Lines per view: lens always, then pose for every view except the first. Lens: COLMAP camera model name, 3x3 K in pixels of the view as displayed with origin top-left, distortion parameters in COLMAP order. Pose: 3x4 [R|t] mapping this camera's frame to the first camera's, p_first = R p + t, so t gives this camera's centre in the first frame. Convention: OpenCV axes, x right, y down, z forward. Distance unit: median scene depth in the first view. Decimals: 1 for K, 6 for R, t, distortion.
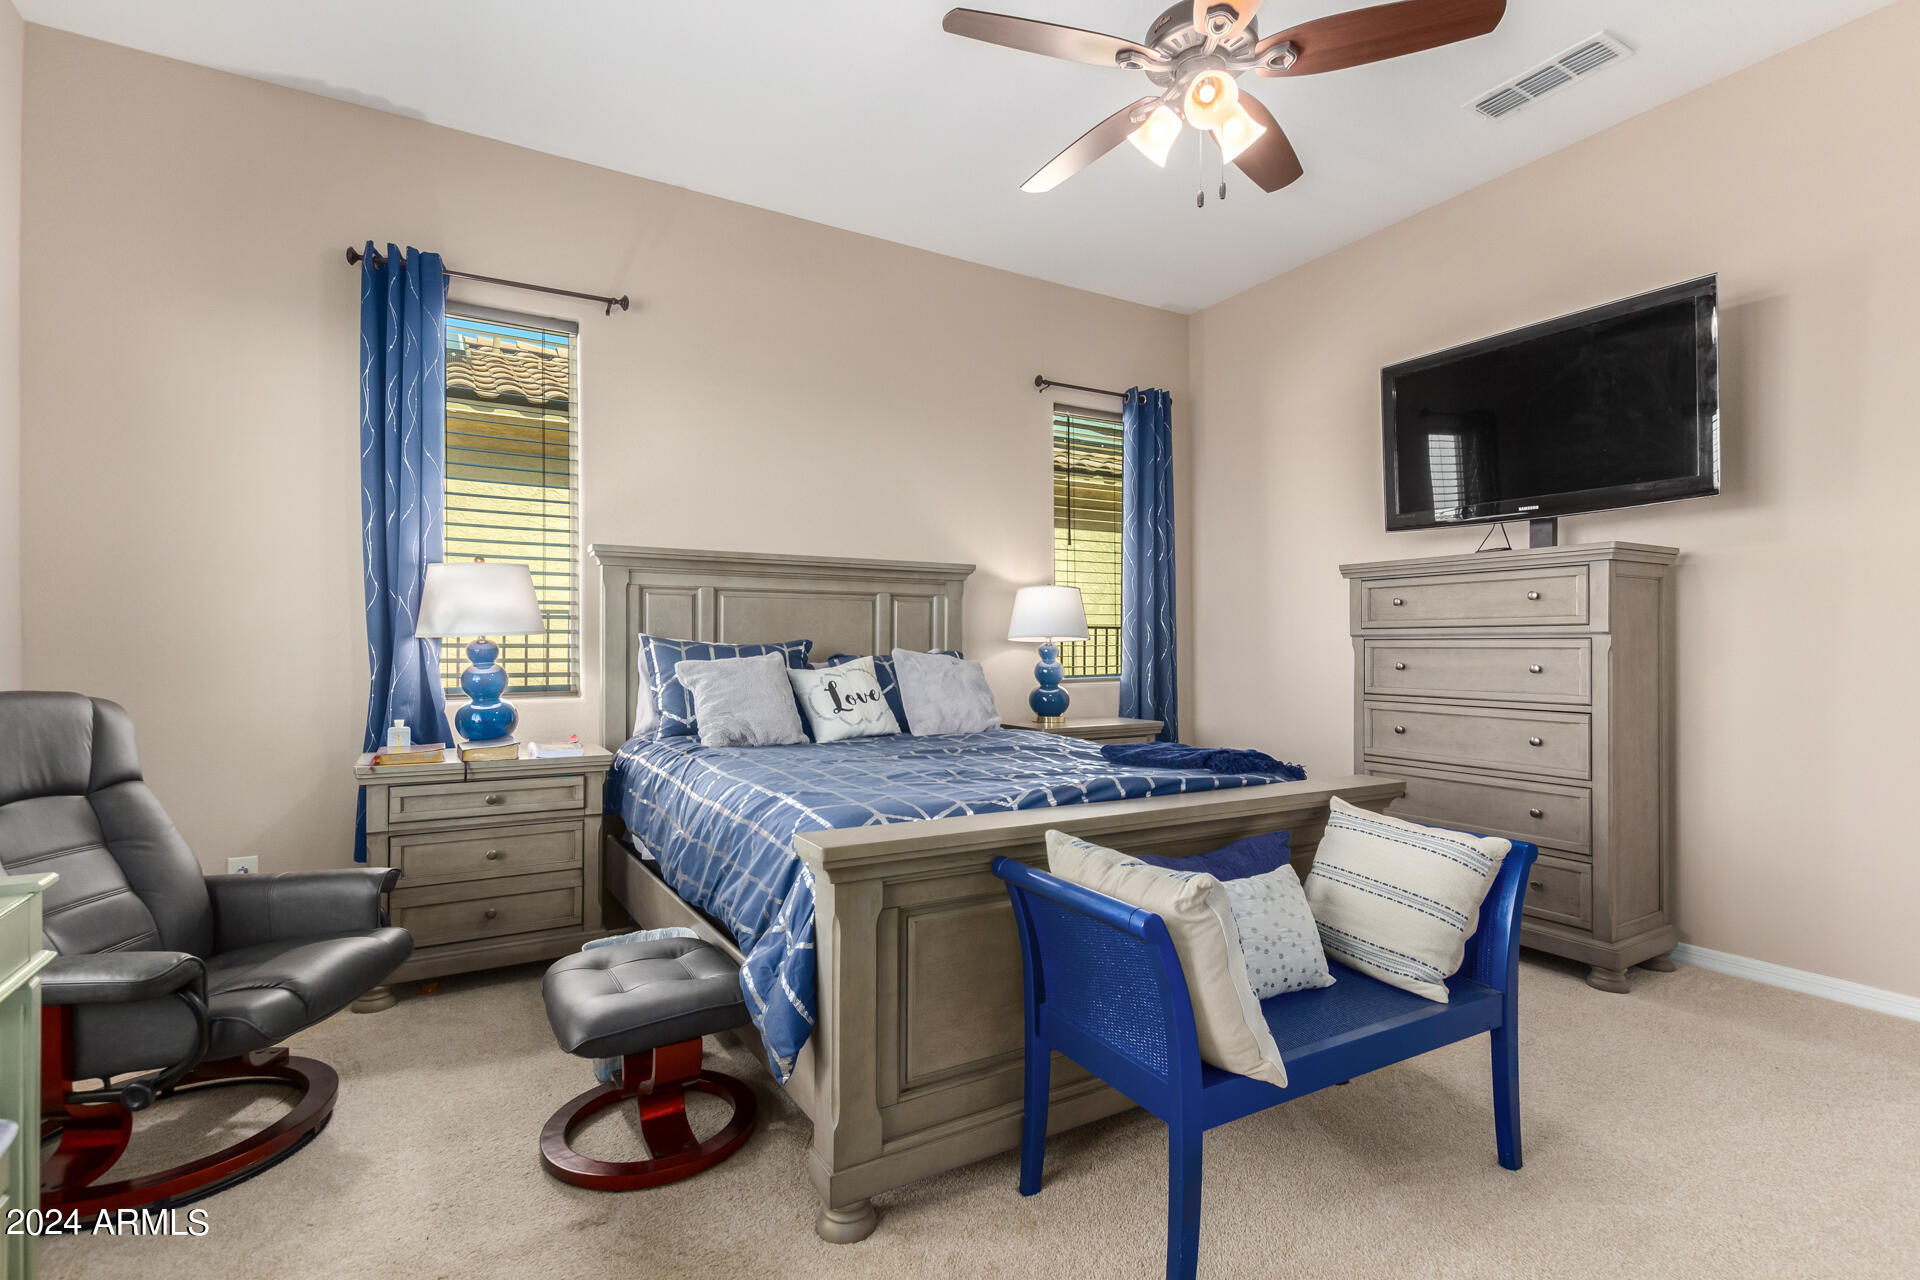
lens RADIAL K [[894.1, 0, 955.8], [0, 894.1, 641.6], [0, 0, 1]] dist [0.004254, -0.001043]
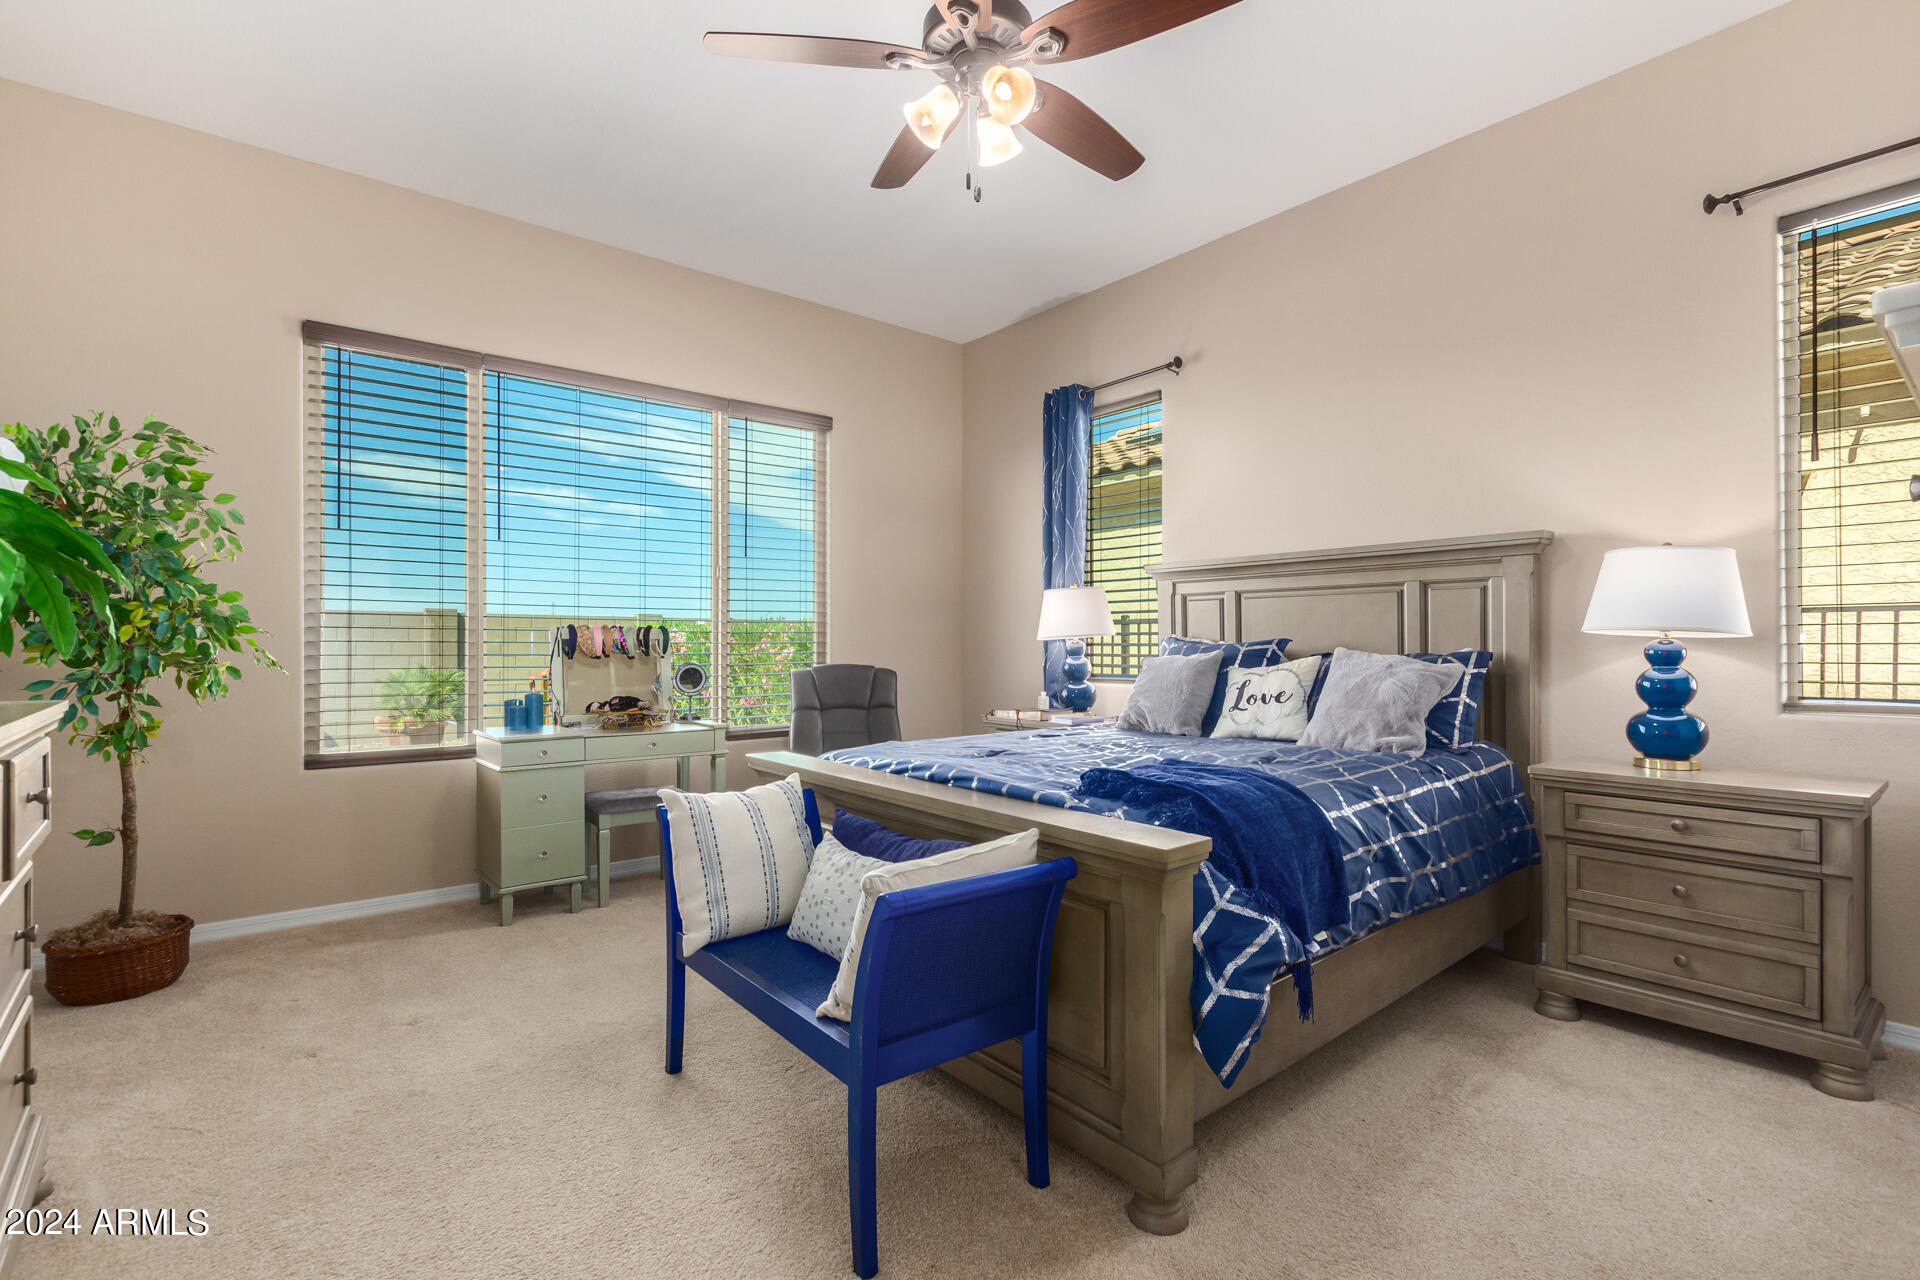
lens RADIAL K [[894.1, 0, 955.8], [0, 894.1, 641.6], [0, 0, 1]] dist [0.004254, -0.001043]
pose [[0.146084, -0.003873, -0.989265, 0.780783], [0.005251, 0.999981, -0.003139, 0.002875], [0.989258, -0.004736, 0.146101, 0.519312]]
